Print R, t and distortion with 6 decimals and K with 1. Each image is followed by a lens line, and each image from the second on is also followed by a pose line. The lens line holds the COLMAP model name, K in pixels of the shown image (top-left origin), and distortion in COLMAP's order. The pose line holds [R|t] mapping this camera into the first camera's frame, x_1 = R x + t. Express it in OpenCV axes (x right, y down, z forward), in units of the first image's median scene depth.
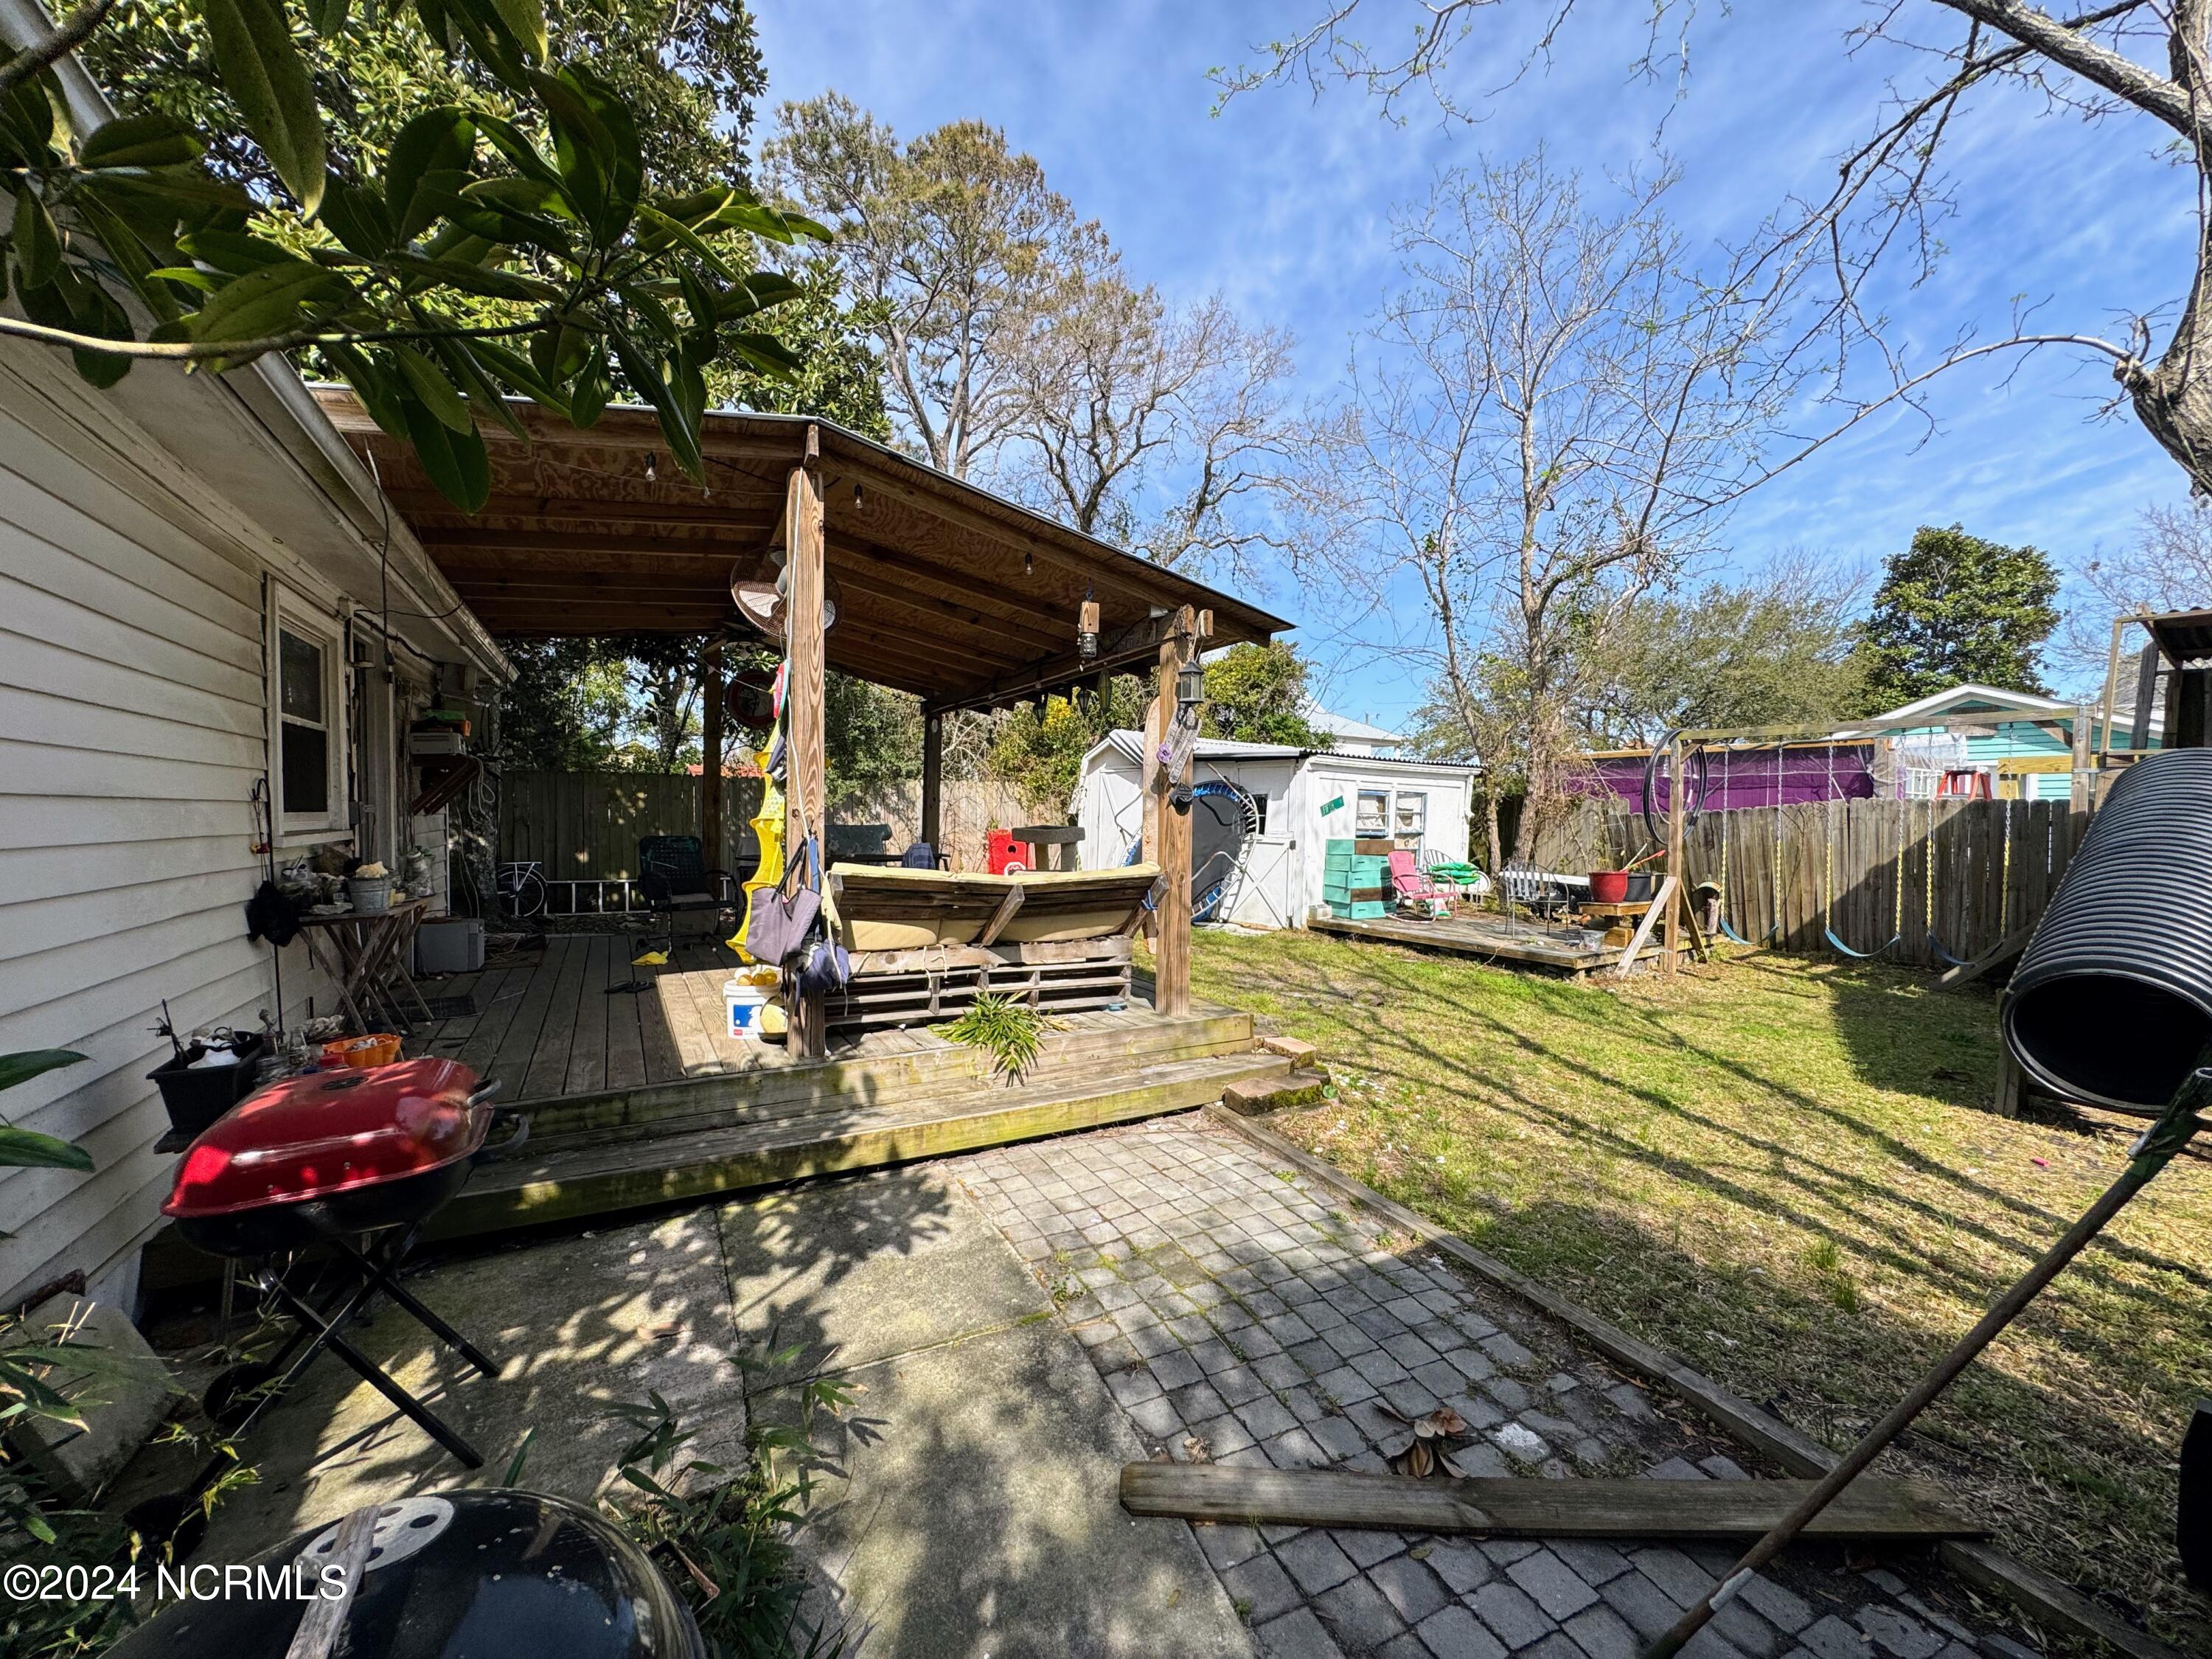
lens RADIAL K [[869.1, 0, 1099.0], [0, 869.1, 827.3], [0, 0, 1]] dist [-0.004015, 0.000383]
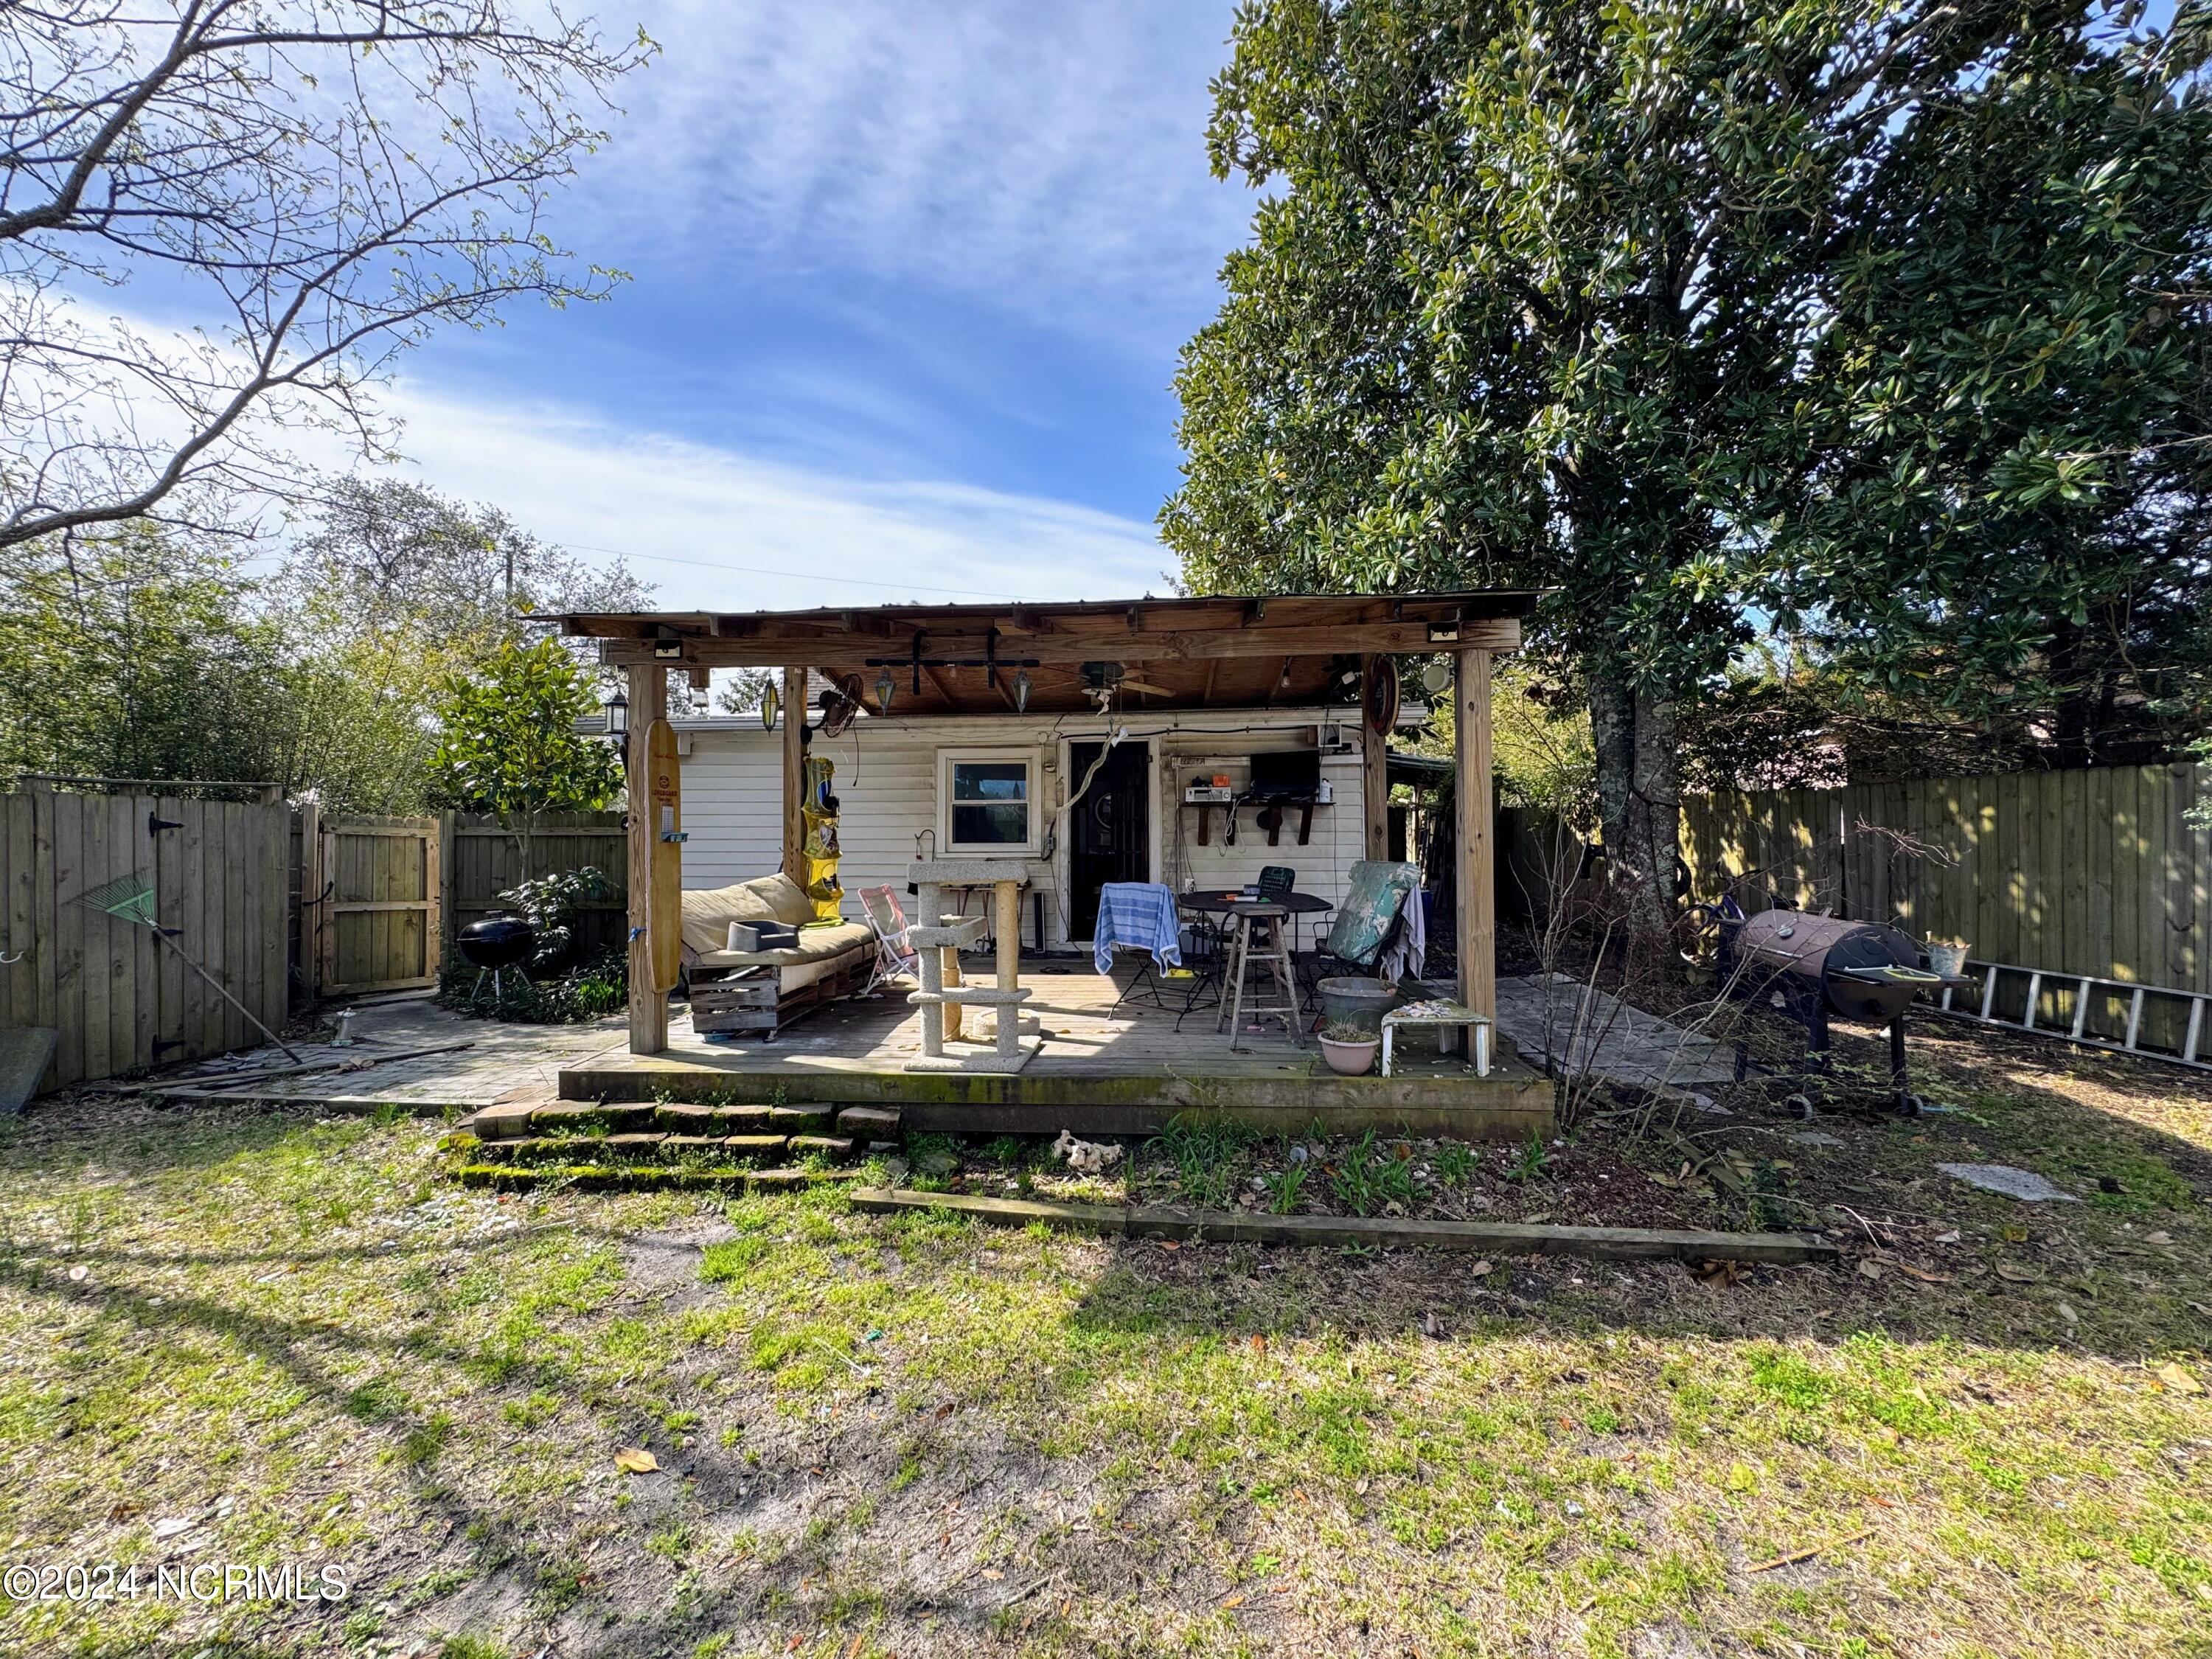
lens RADIAL K [[869.1, 0, 1107.1], [0, 869.1, 832.0], [0, 0, 1]] dist [-0.004015, 0.000383]
pose [[-0.537593, -0.010110, -0.843144, 0.276268], [-0.013782, 0.999900, -0.003203, -0.013146], [0.843092, 0.009898, -0.537679, 0.856361]]
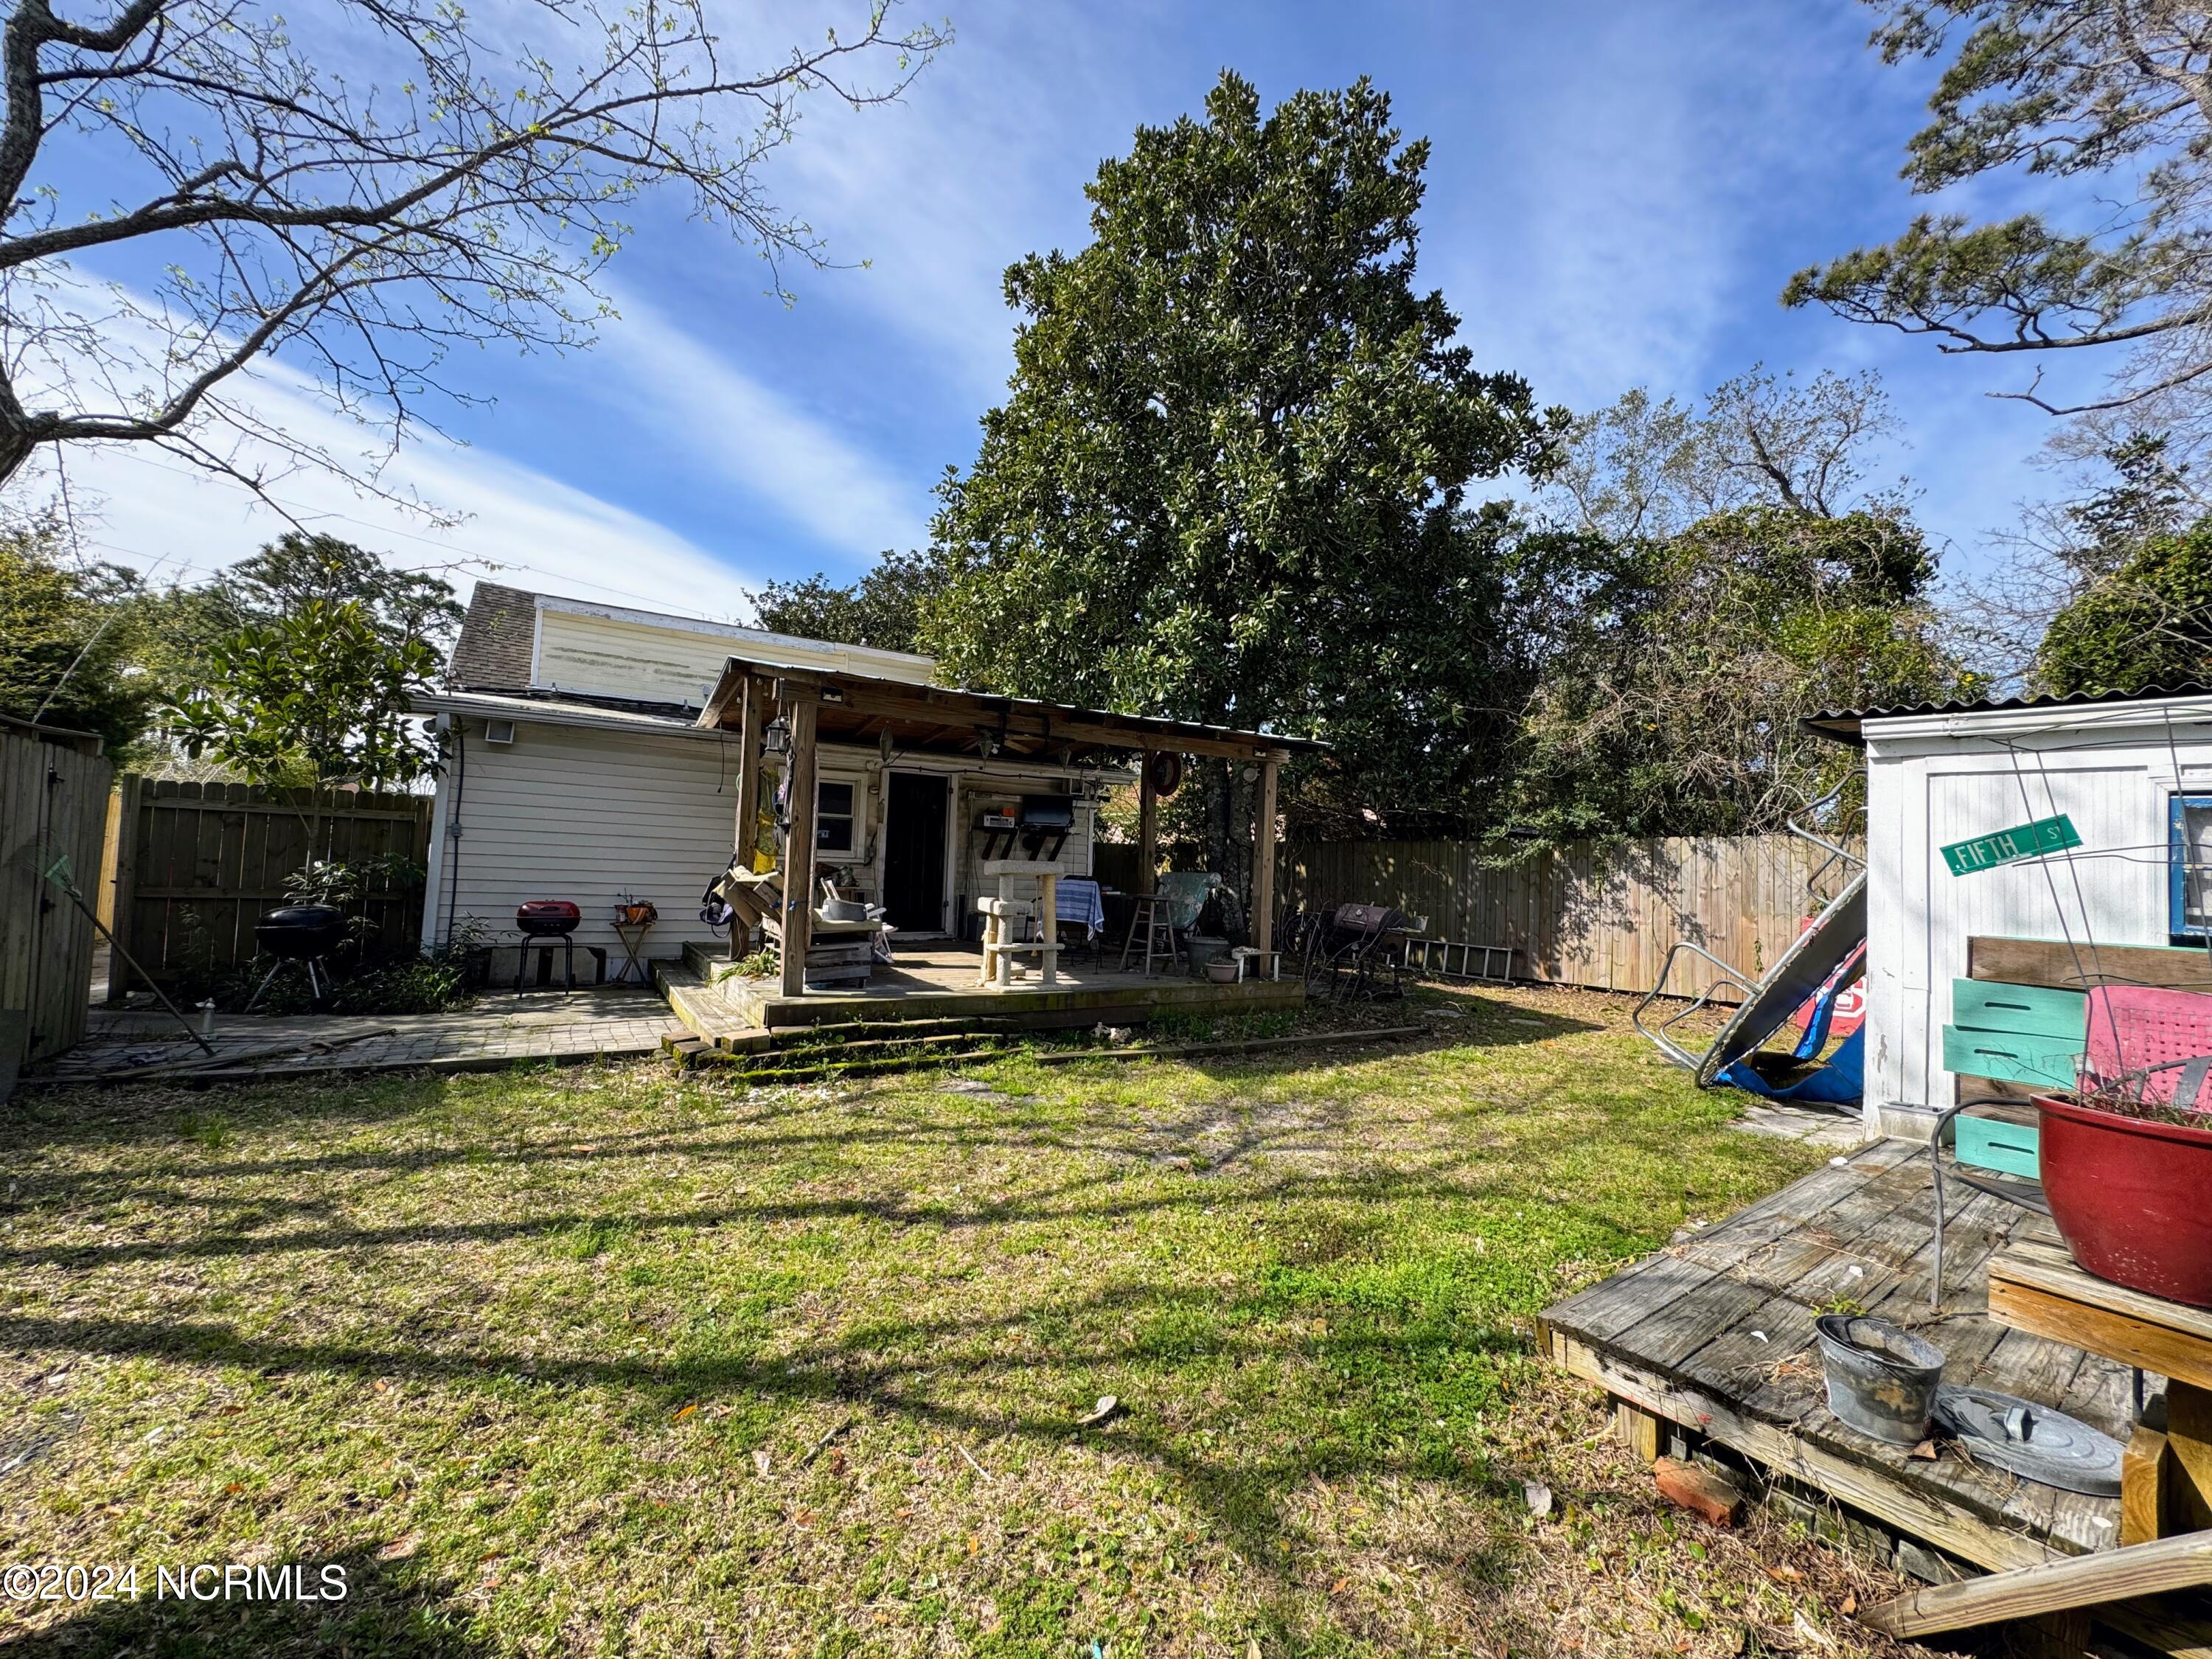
lens RADIAL K [[869.1, 0, 1097.9], [0, 869.1, 838.0], [0, 0, 1]] dist [-0.004015, 0.000383]
pose [[0.033477, -0.045342, -0.998410, 0.604319], [-0.057545, 0.997226, -0.047218, 0.010050], [0.997781, 0.059035, 0.030775, 0.614376]]
